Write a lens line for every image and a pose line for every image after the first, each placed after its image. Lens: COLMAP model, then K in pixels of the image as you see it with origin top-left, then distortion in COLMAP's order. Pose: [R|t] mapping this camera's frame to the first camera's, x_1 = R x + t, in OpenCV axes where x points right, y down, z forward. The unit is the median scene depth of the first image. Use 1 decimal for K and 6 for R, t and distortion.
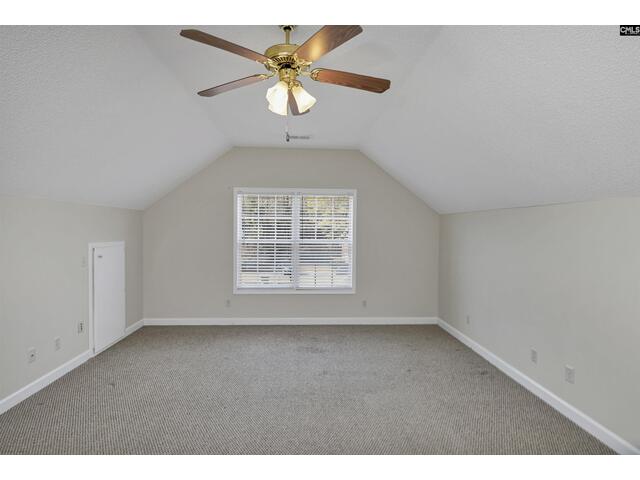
lens RADIAL K [[328.9, 0, 320.1], [0, 328.9, 228.8], [0, 0, 1]] dist [-0.002996, -0.001221]
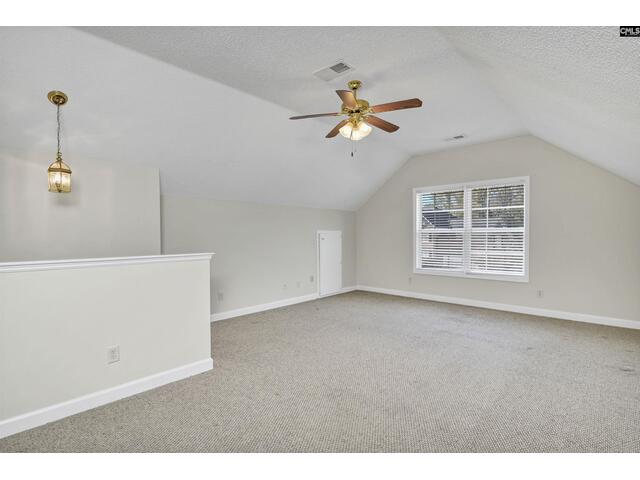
lens RADIAL K [[328.9, 0, 320.1], [0, 328.9, 228.8], [0, 0, 1]] dist [-0.002996, -0.001221]
pose [[0.692770, -0.025531, -0.720706, 0.457534], [0.013713, 0.999659, -0.022231, 0.061045], [0.721028, 0.005518, 0.692884, -0.145176]]
